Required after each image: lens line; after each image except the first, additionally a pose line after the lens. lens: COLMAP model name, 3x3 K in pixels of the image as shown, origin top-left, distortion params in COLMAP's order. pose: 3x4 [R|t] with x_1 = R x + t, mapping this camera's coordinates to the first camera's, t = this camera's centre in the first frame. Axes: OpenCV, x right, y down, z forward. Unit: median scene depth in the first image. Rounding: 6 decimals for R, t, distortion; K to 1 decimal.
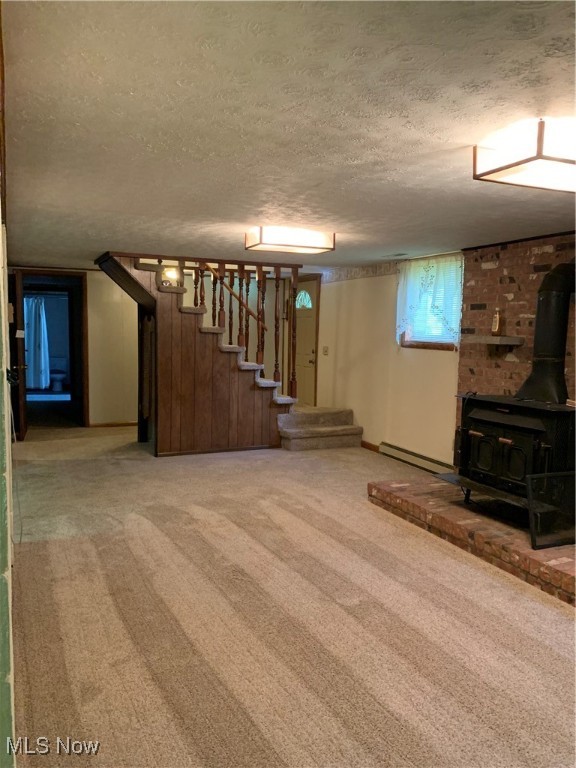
lens RADIAL K [[574.4, 0, 288.0], [0, 574.4, 384.0], [0, 0, 1]] dist [0.086611, -0.178229]
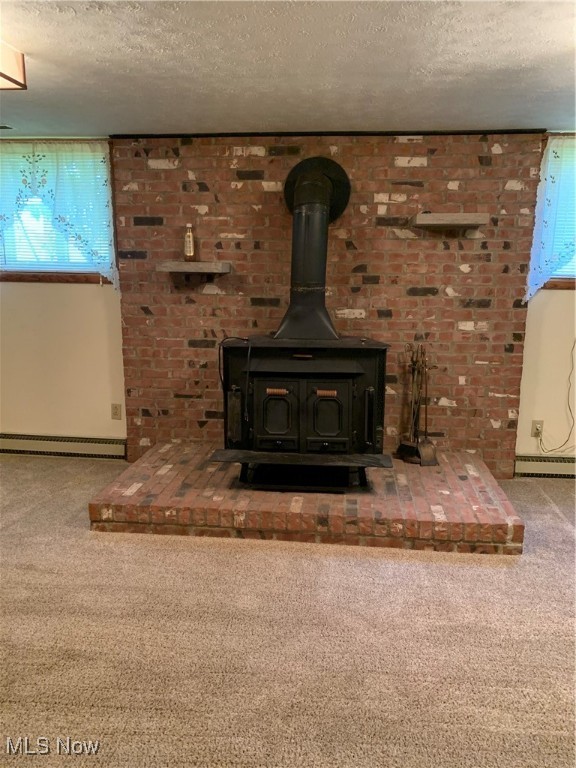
lens RADIAL K [[574.4, 0, 288.0], [0, 574.4, 384.0], [0, 0, 1]] dist [0.086611, -0.178229]
pose [[0.518743, -0.186916, 0.834247, -0.250889], [0.085258, 0.982253, 0.167063, -0.041585], [-0.850668, -0.015537, 0.525473, 0.499194]]
